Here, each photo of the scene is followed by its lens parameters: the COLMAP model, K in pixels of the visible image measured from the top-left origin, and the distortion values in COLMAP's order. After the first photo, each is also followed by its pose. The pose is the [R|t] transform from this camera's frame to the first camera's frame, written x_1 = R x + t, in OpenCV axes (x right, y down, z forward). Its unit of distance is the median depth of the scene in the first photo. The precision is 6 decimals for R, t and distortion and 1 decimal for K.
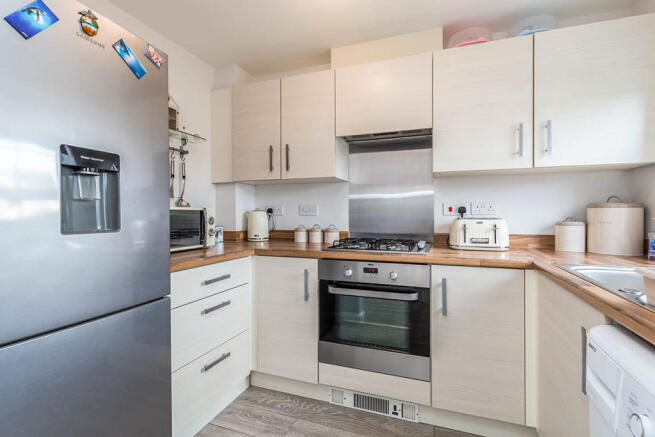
lens RADIAL K [[305.9, 0, 325.6], [0, 305.9, 215.6], [0, 0, 1]] dist [-0.035065, -0.001570]
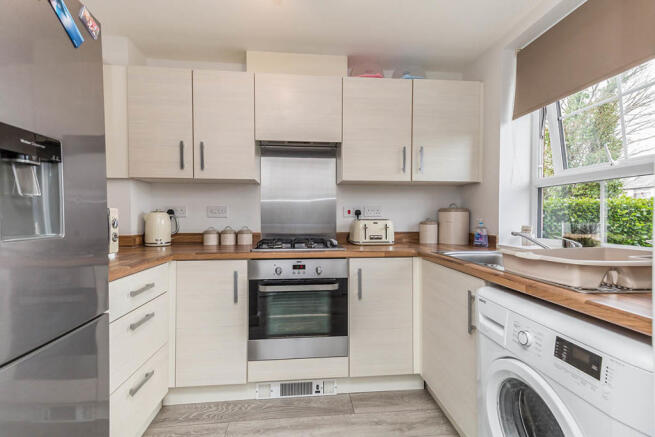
lens RADIAL K [[305.9, 0, 326.6], [0, 305.9, 220.5], [0, 0, 1]] dist [-0.035065, -0.001570]
pose [[0.881433, -0.005227, 0.472280, -0.264123], [-0.000317, 0.999932, 0.011659, -0.001367], [-0.472309, -0.010426, 0.881371, -0.013883]]
